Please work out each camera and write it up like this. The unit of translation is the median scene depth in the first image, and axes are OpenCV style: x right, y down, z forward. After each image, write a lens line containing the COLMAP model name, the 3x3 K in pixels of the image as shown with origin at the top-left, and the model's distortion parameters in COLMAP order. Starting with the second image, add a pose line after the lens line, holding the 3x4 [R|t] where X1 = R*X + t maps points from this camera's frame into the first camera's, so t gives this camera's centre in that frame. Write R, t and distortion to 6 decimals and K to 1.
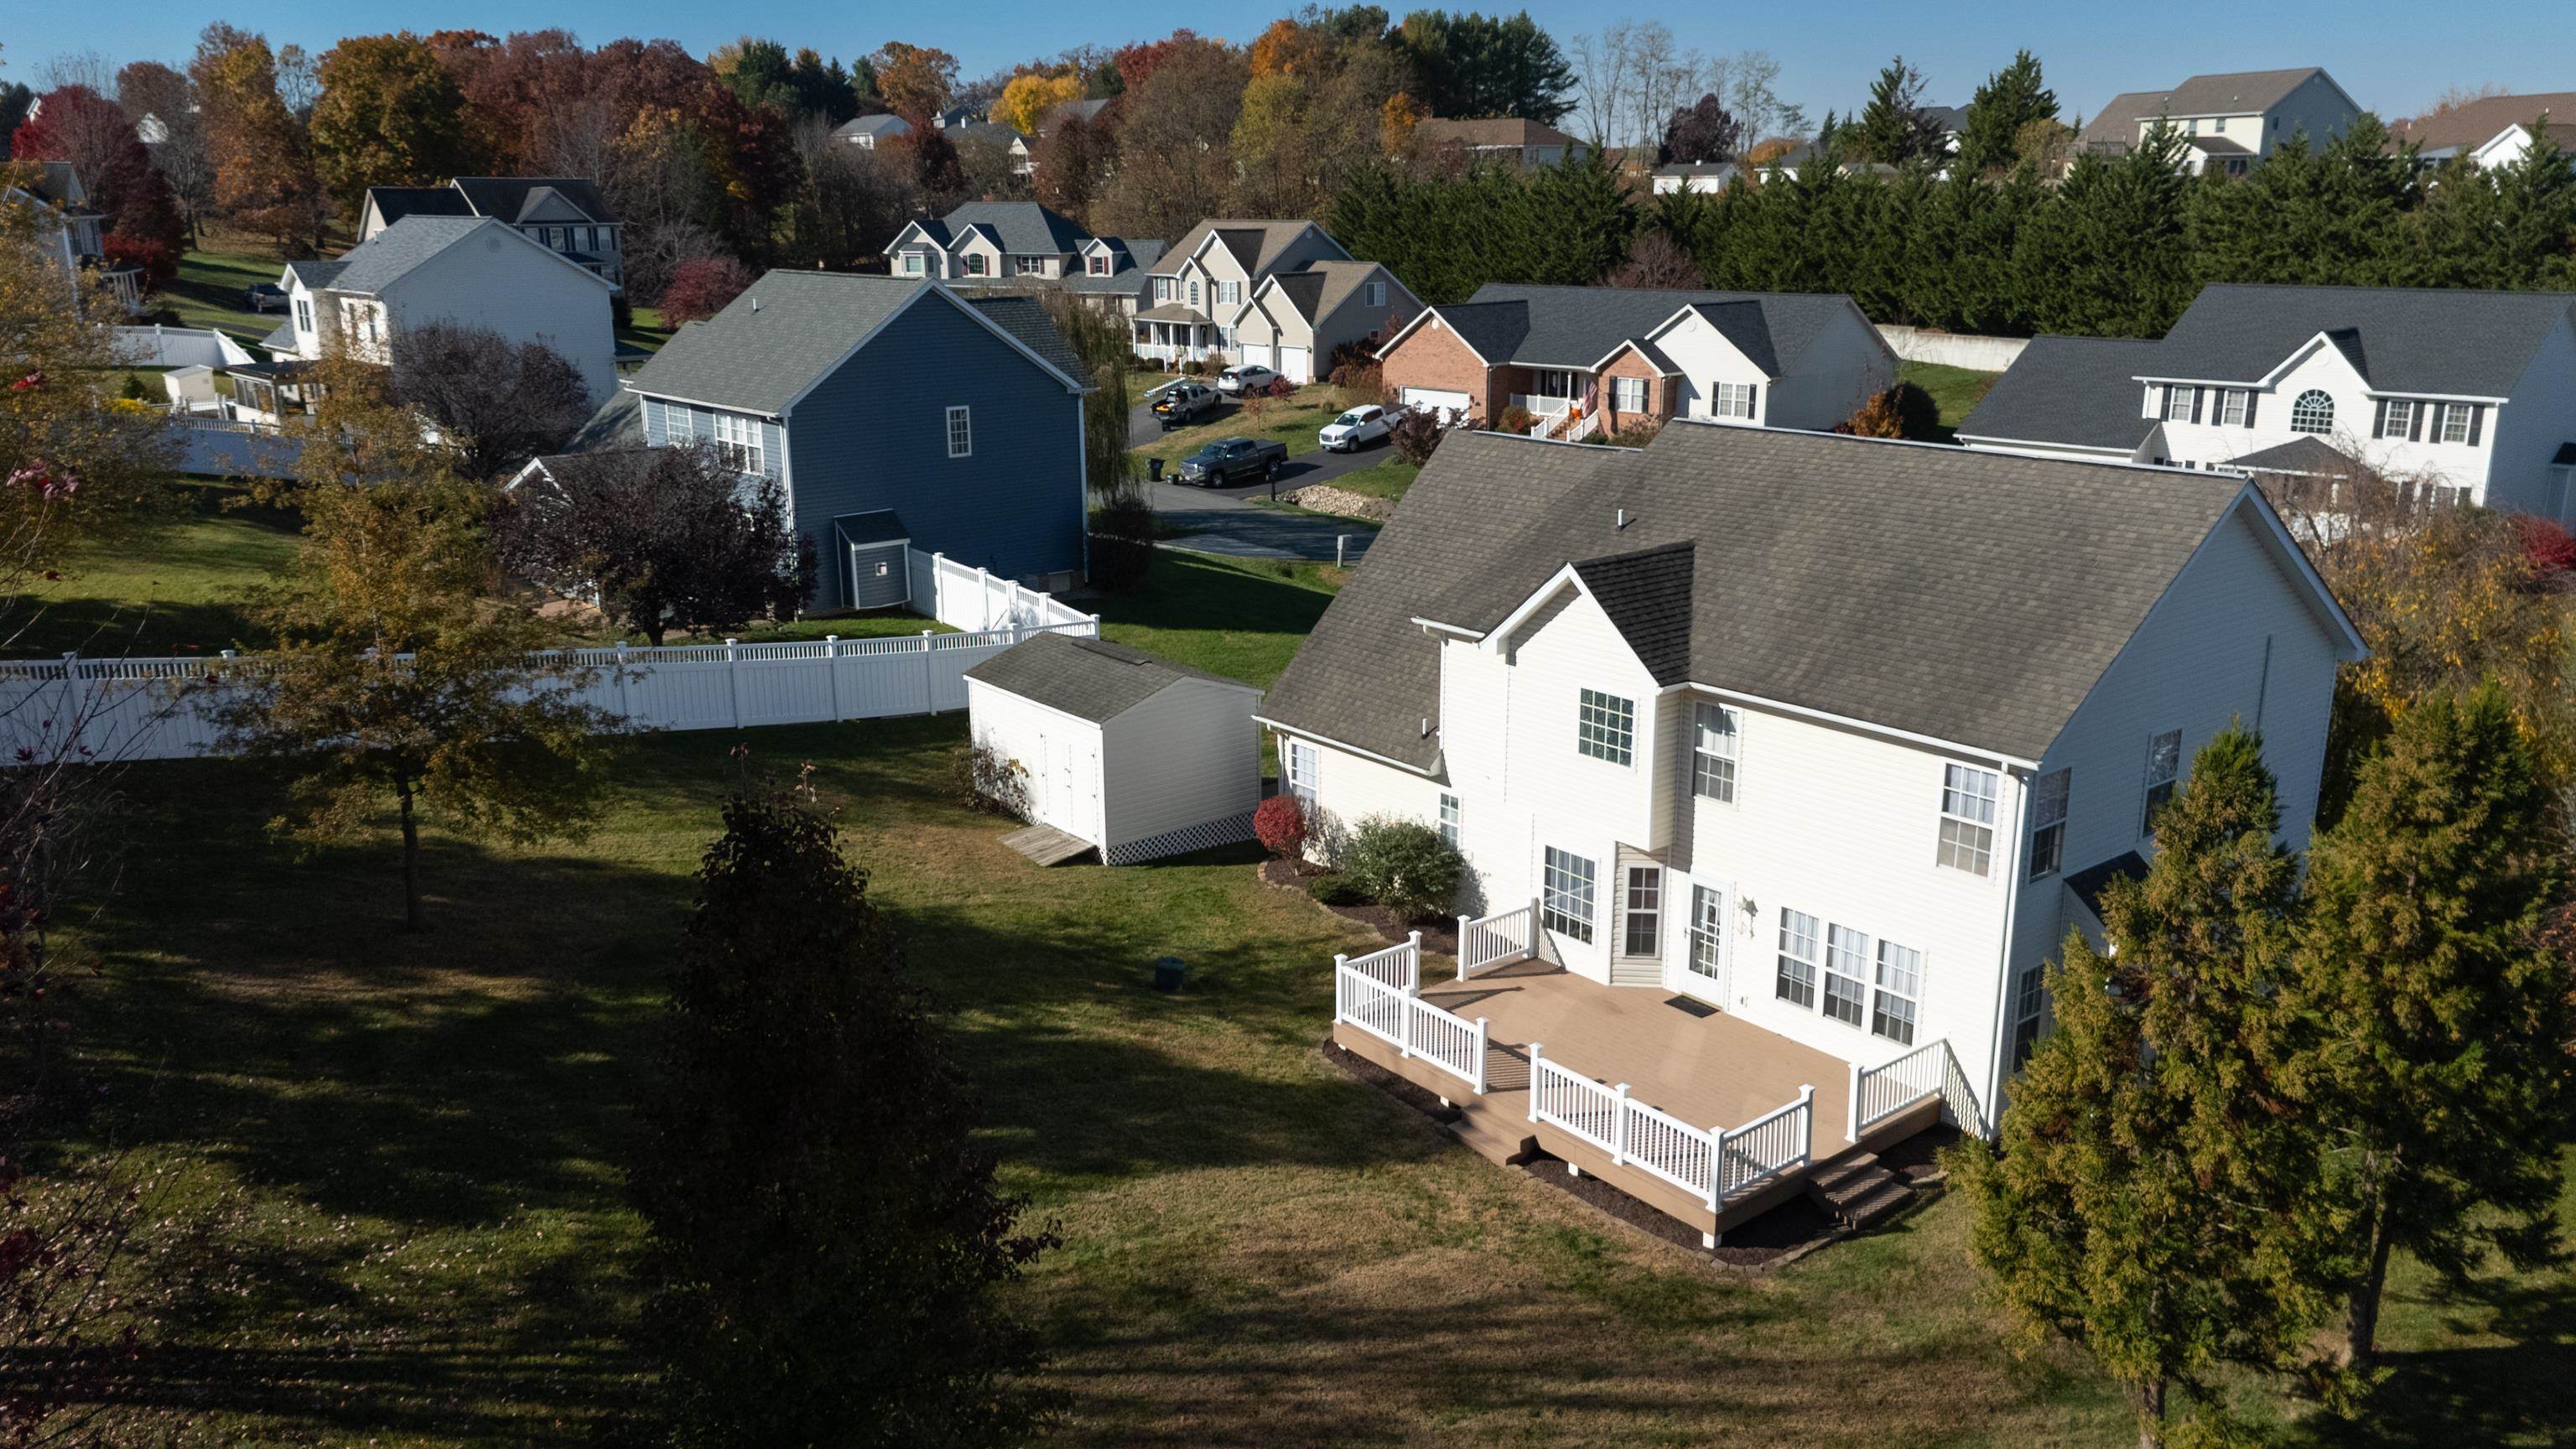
lens RADIAL K [[1883.9, 0, 1303.8], [0, 1883.9, 715.9], [0, 0, 1]] dist [0.068010, -0.057174]
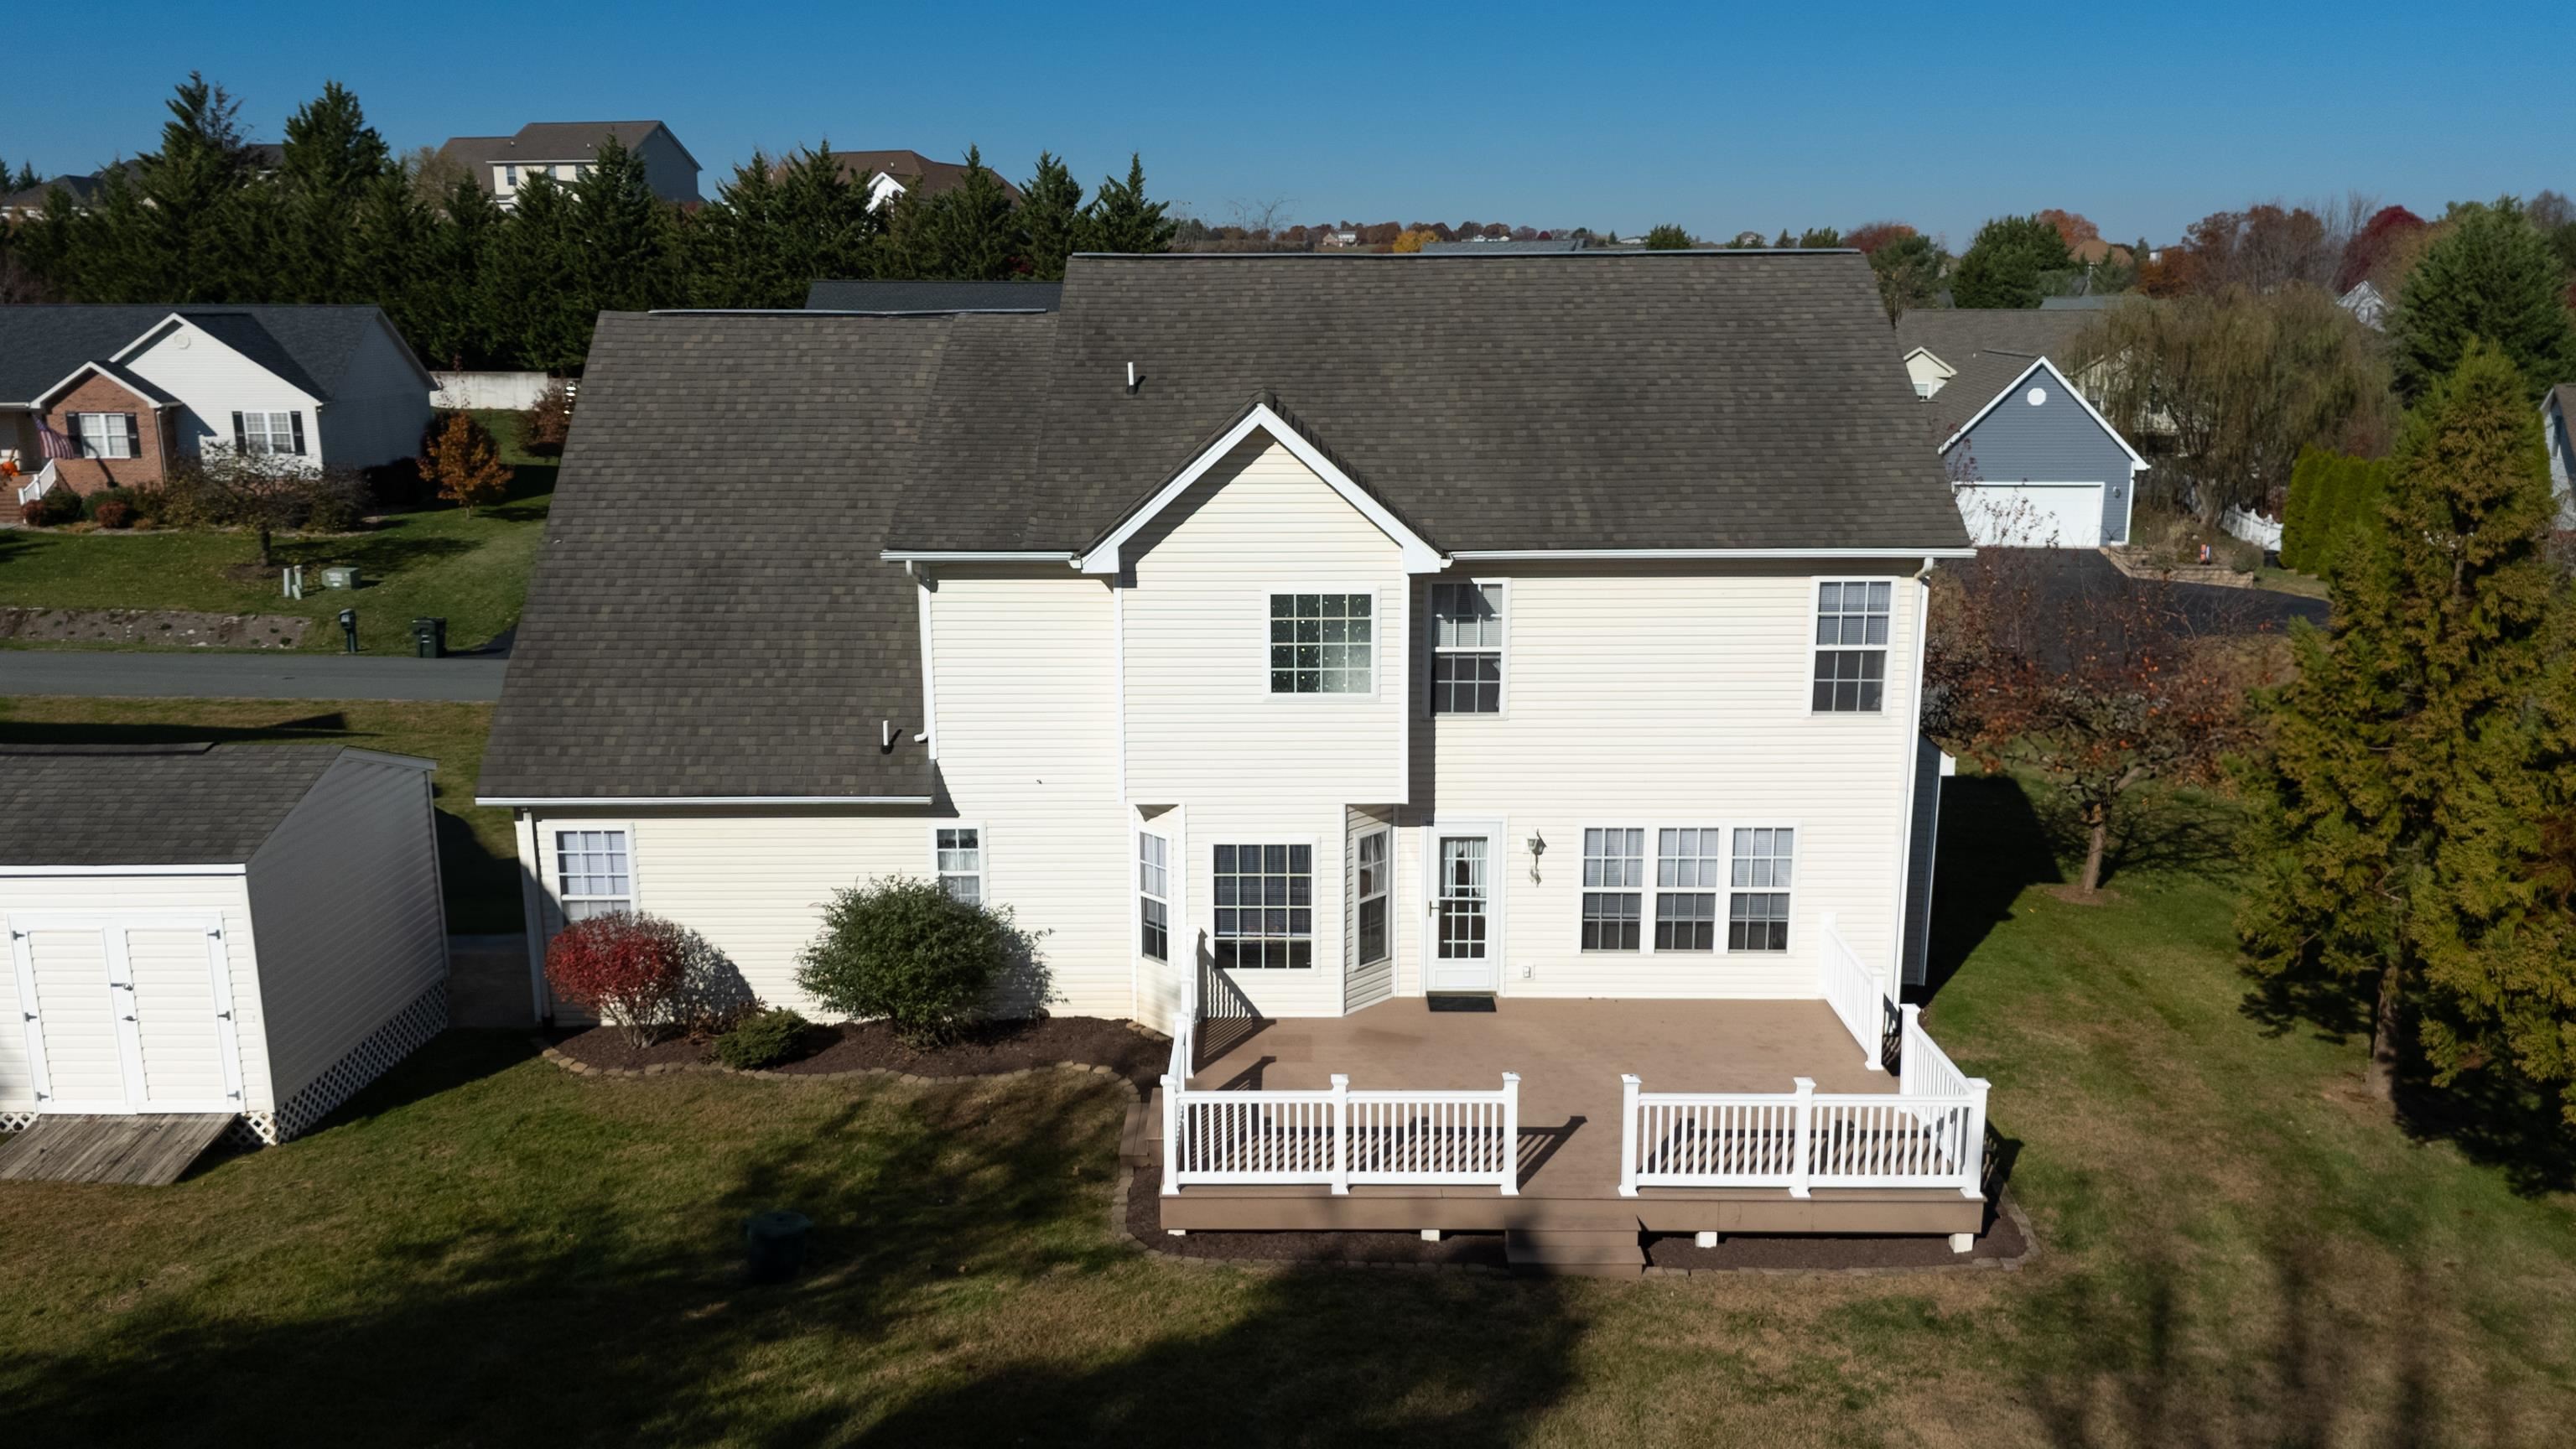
lens RADIAL K [[1883.9, 0, 1303.8], [0, 1883.9, 715.9], [0, 0, 1]] dist [0.068010, -0.057174]
pose [[0.638720, -0.164822, 0.751578, -0.320587], [0.201835, 0.978473, 0.043053, 0.000817], [-0.742495, 0.124196, 0.658237, 0.487373]]
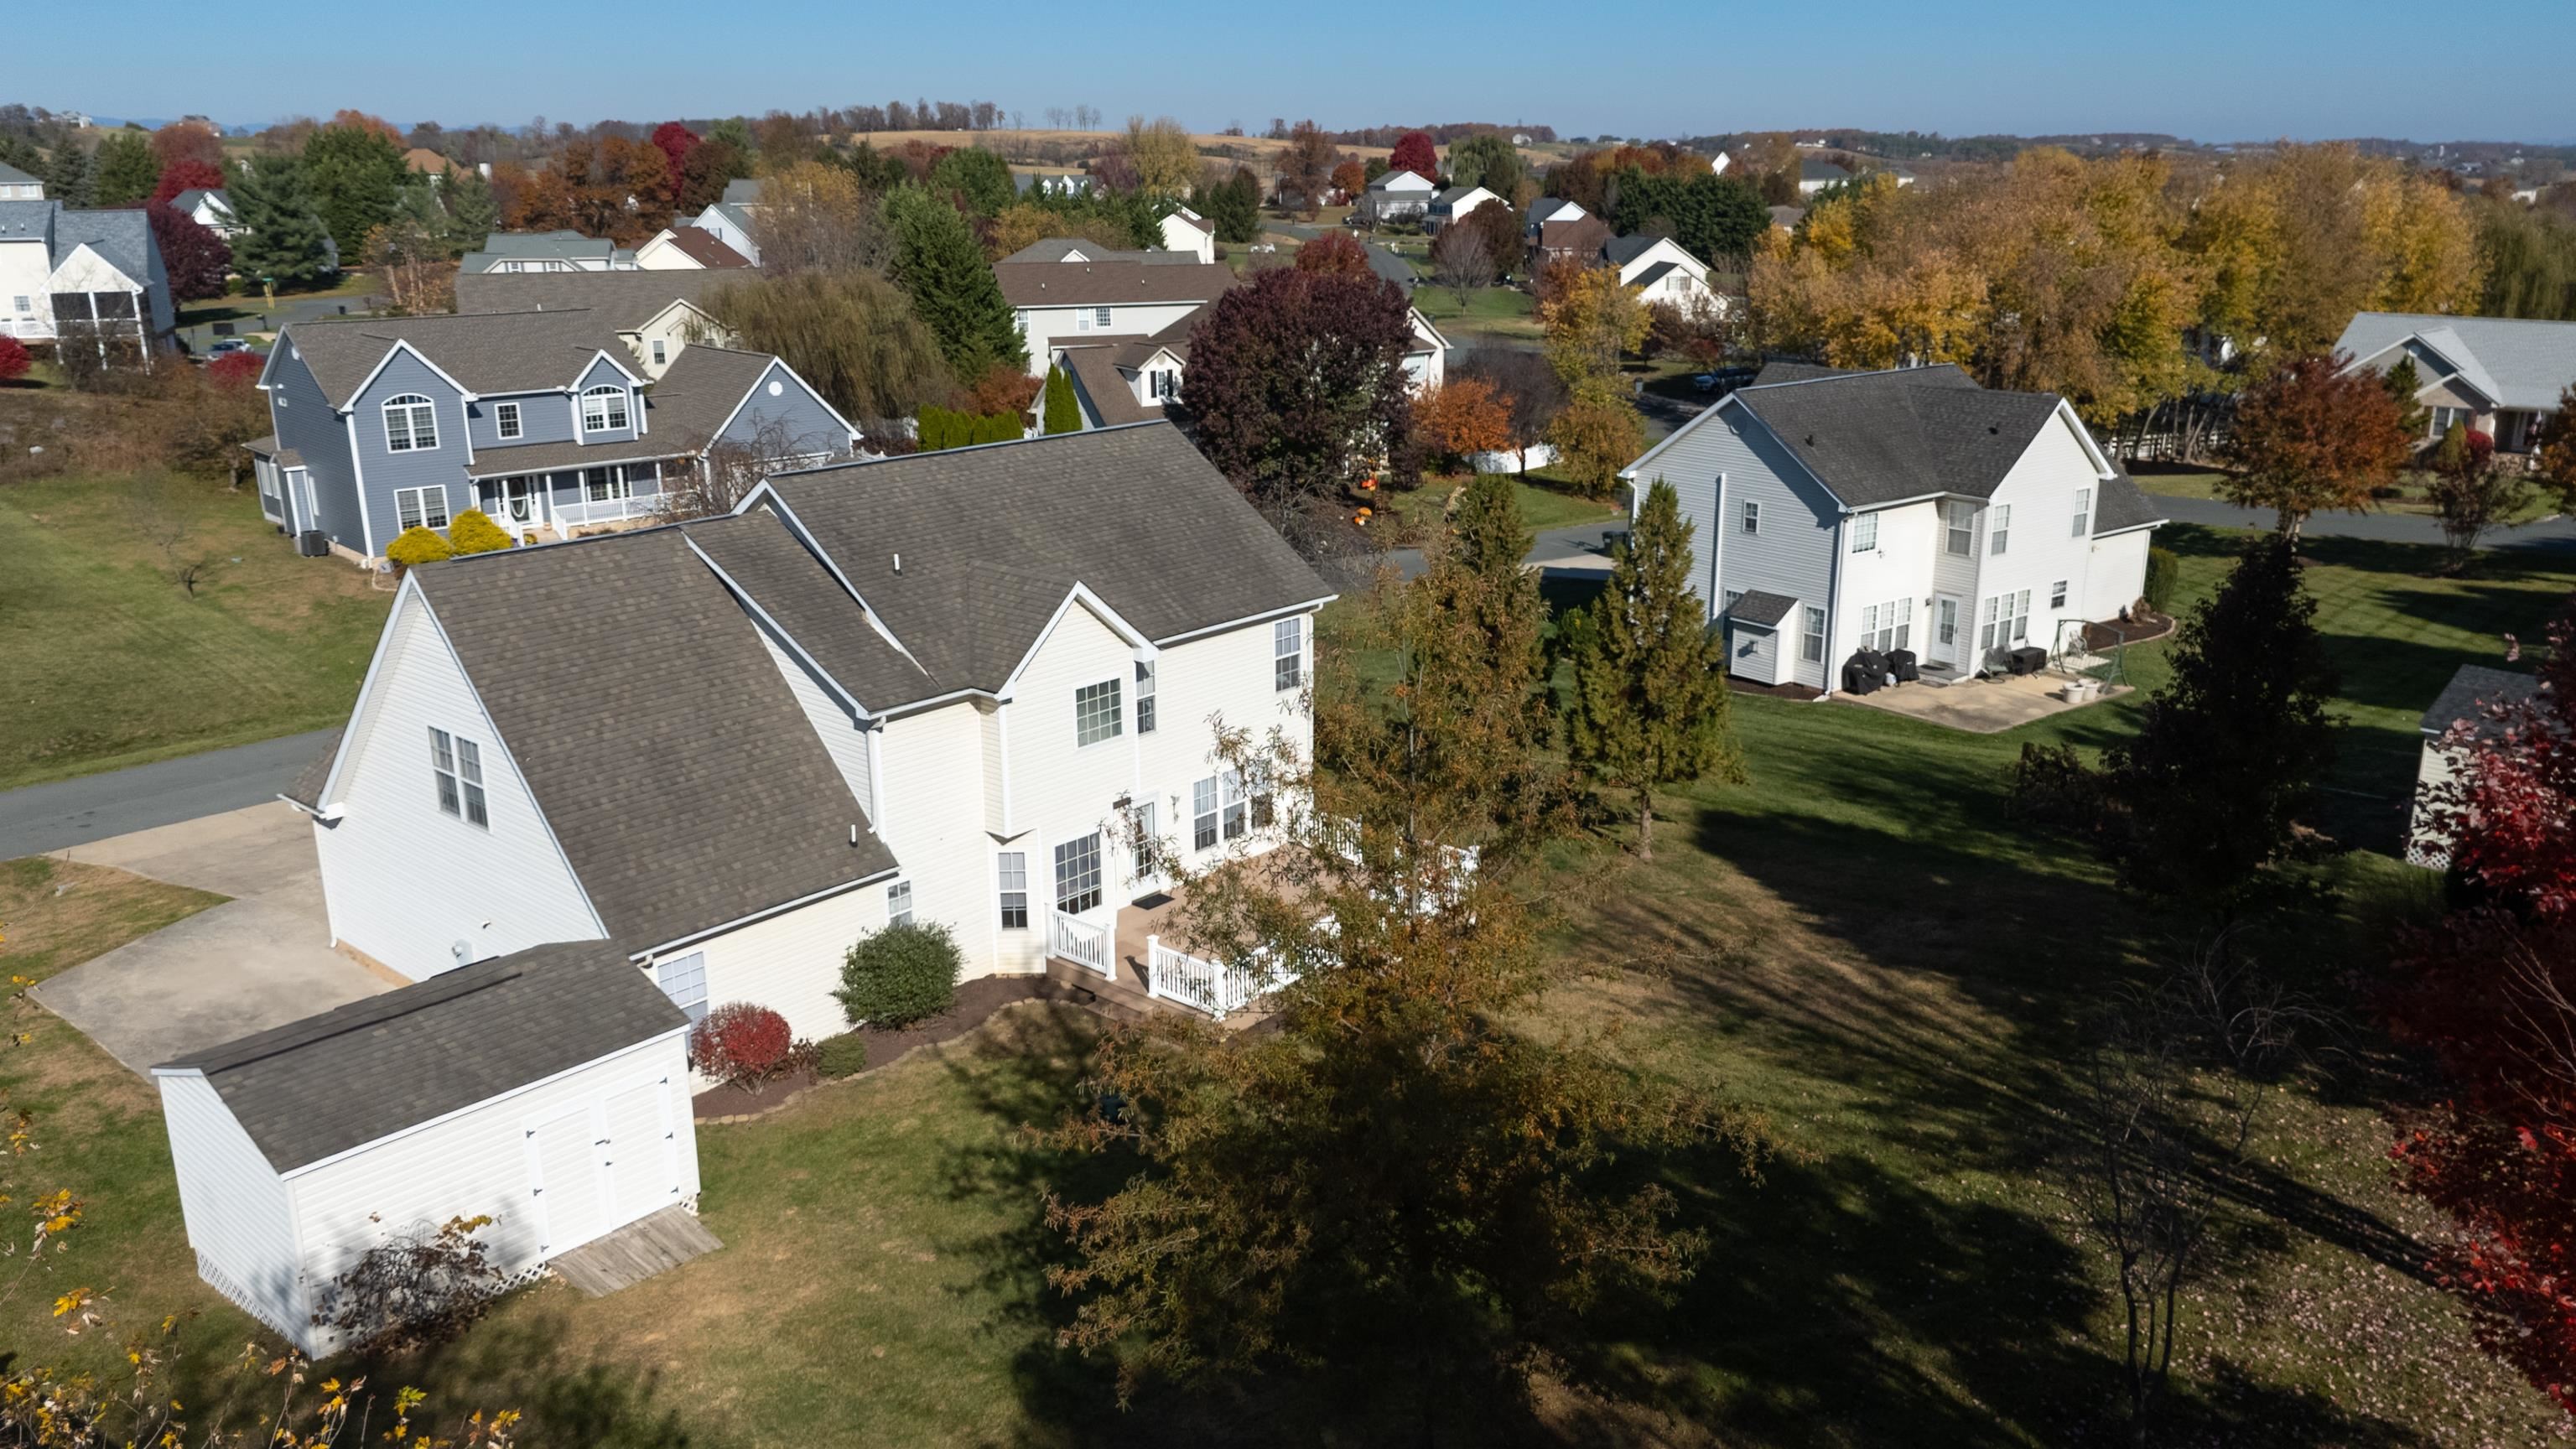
lens RADIAL K [[1883.9, 0, 1303.8], [0, 1883.9, 715.9], [0, 0, 1]] dist [0.068010, -0.057174]
pose [[-0.170421, -0.275135, 0.946180, -0.833746], [0.255875, 0.914931, 0.312135, -0.279973], [-0.951570, 0.295299, -0.085523, 0.860302]]
